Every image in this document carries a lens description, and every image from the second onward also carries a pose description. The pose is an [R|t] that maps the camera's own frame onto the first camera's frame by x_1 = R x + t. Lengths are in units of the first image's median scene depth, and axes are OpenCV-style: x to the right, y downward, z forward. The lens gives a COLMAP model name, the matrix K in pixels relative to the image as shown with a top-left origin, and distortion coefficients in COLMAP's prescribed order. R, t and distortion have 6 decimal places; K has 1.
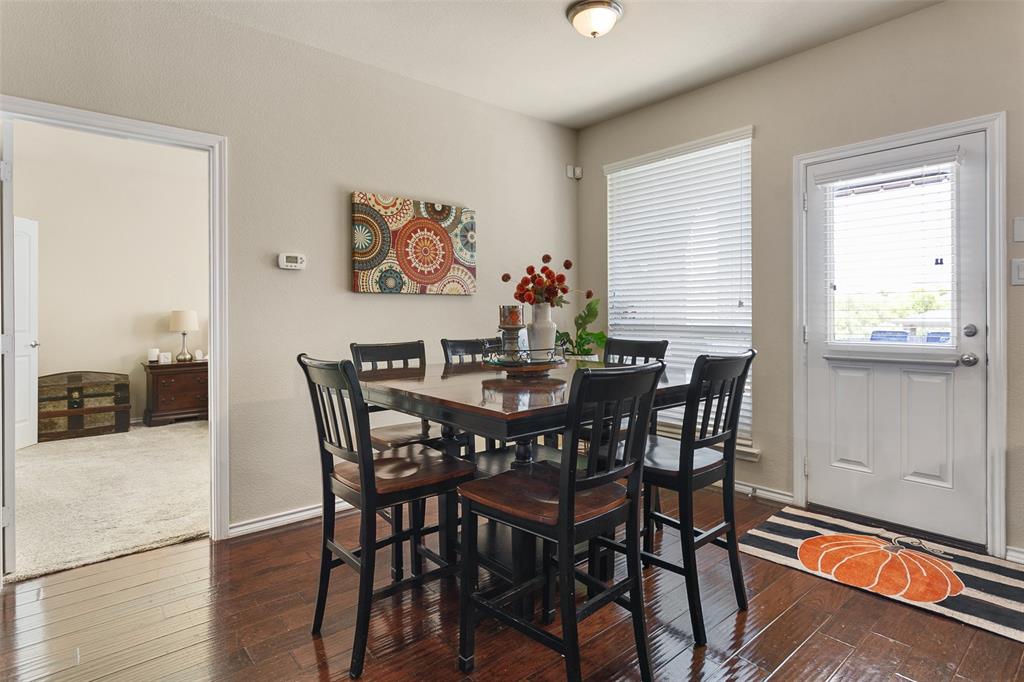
lens RADIAL K [[524.8, 0, 511.1], [0, 524.8, 314.0], [0, 0, 1]] dist [-0.003916, -0.000141]
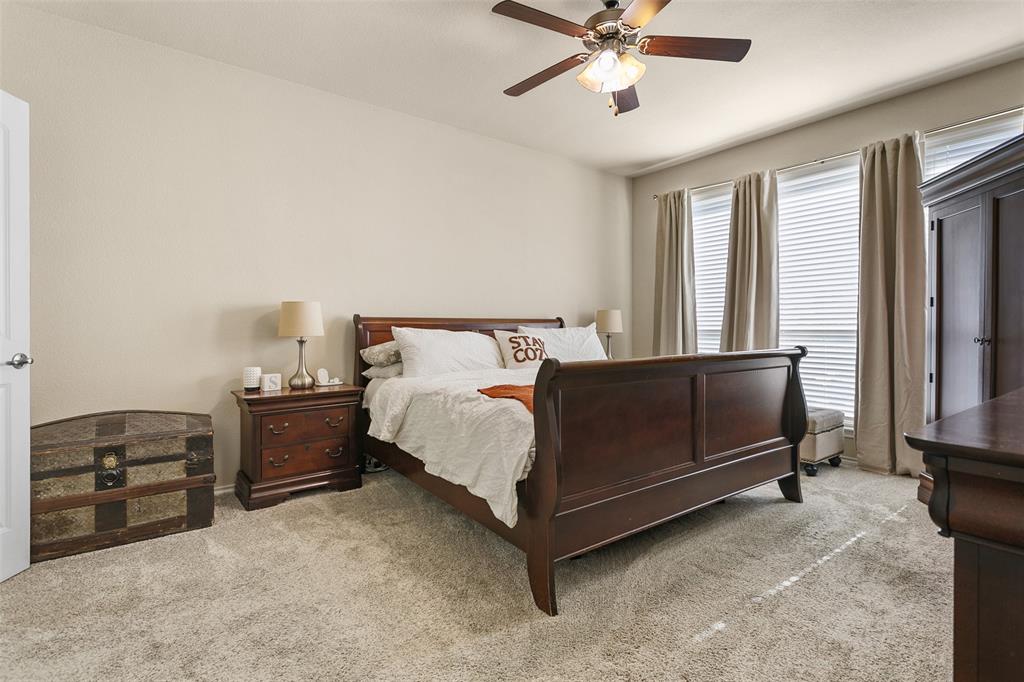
lens RADIAL K [[494.4, 0, 513.1], [0, 494.4, 337.5], [0, 0, 1]] dist [0.003208, 0.003276]
pose [[0.997134, 0.009955, -0.074994, -0.400580], [-0.008589, 0.999792, 0.018513, 0.023688], [0.075163, -0.017816, 0.997012, 0.539597]]
